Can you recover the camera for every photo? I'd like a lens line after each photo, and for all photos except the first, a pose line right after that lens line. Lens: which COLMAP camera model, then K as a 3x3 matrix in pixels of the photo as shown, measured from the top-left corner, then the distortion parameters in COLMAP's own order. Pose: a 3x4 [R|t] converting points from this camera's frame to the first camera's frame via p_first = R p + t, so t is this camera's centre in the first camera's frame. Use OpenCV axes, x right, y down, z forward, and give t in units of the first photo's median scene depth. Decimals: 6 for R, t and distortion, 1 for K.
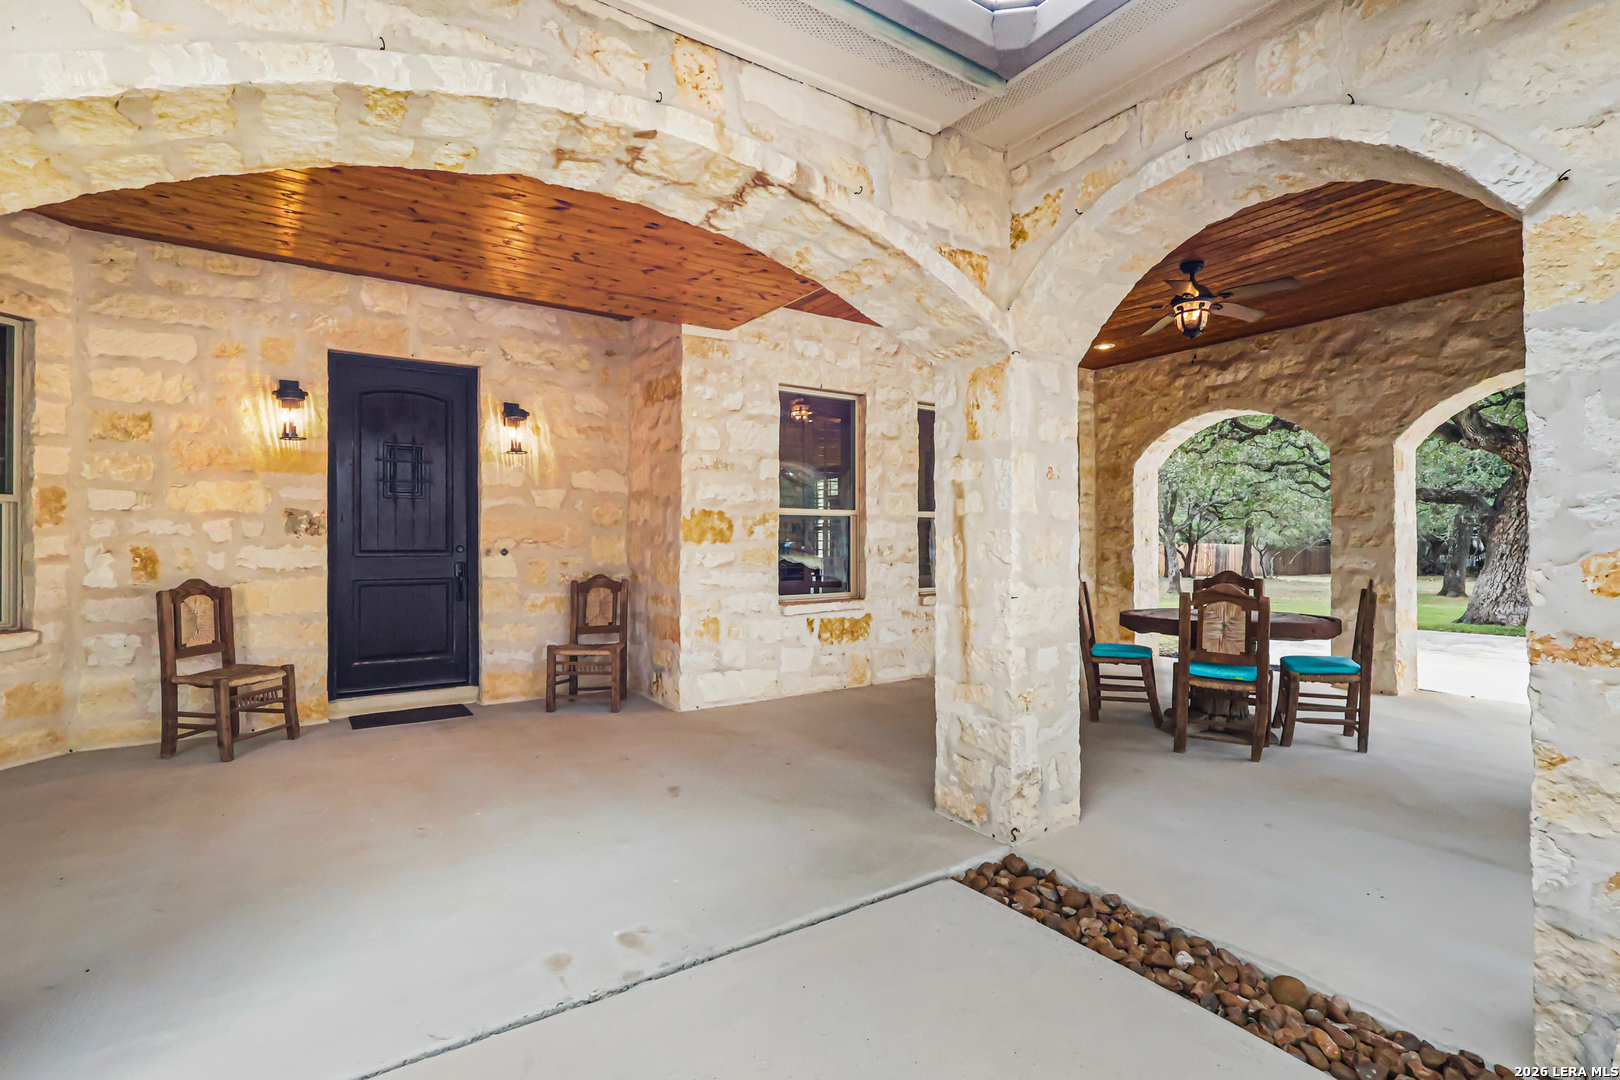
lens RADIAL K [[749.8, 0, 803.6], [0, 749.8, 539.7], [0, 0, 1]] dist [-0.004812, 0.001630]
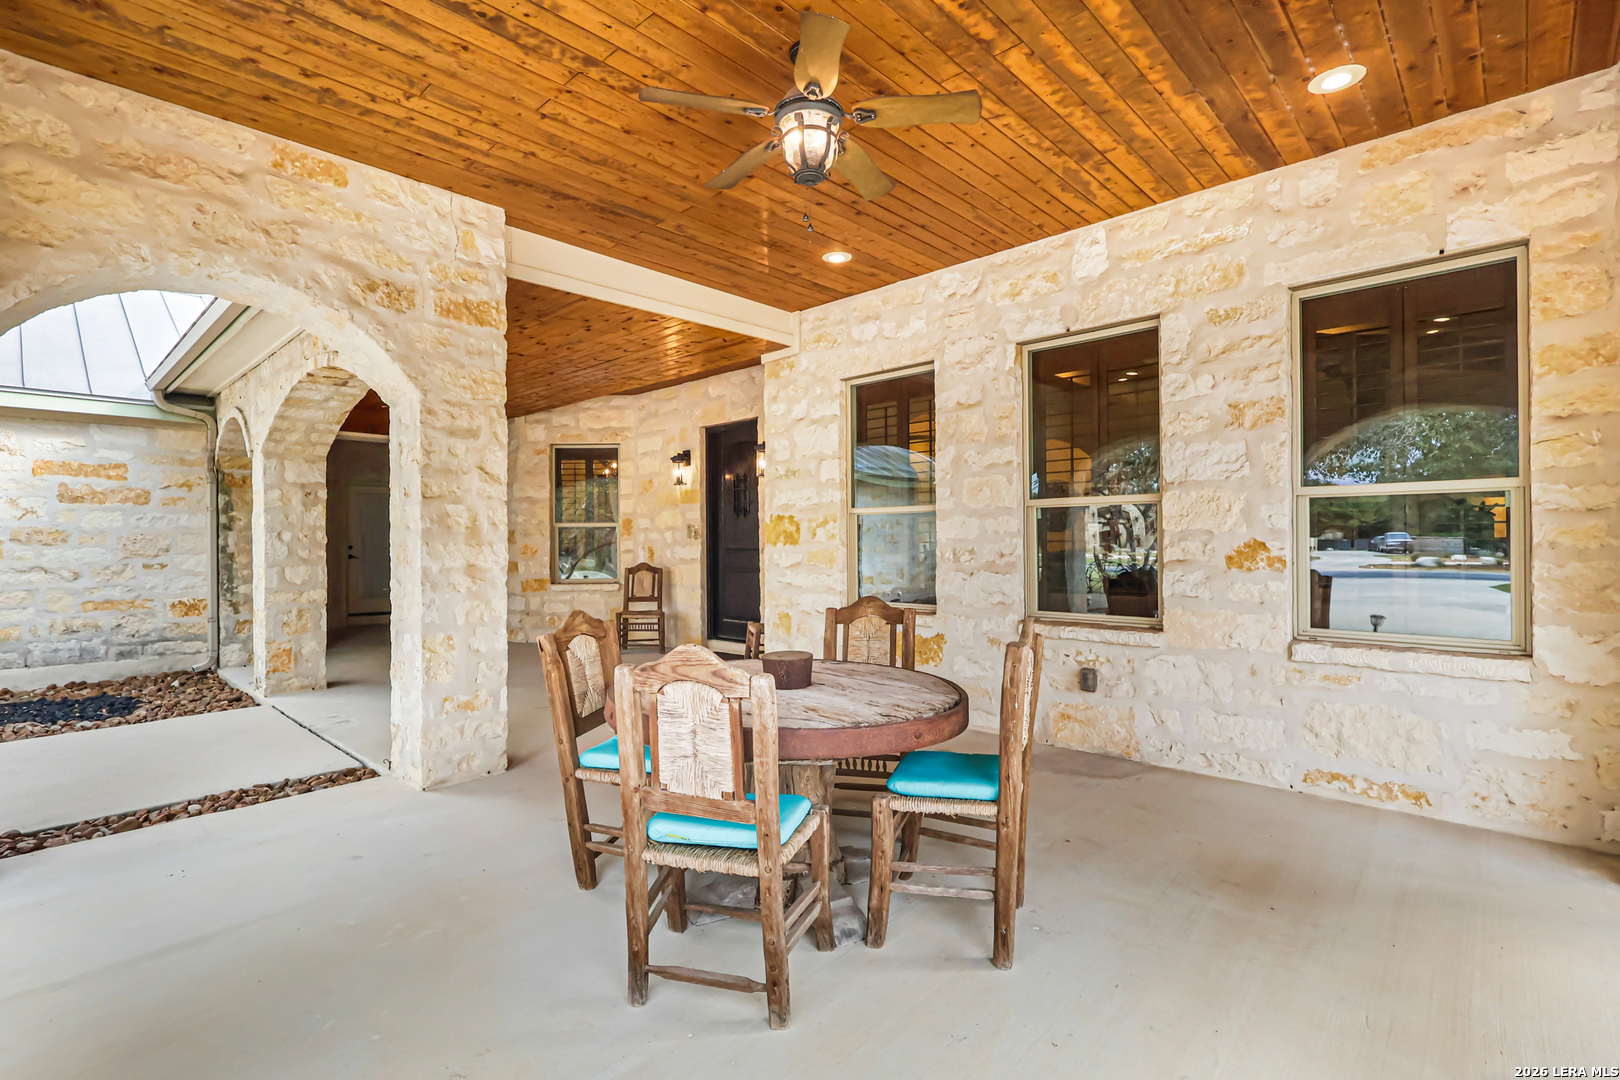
lens RADIAL K [[749.8, 0, 806.6], [0, 749.8, 543.9], [0, 0, 1]] dist [-0.004812, 0.001630]
pose [[0.222481, 0.004354, -0.974927, 0.946350], [0.009553, 0.999932, 0.006646, -0.004061], [0.974890, -0.010792, 0.222424, 0.779269]]
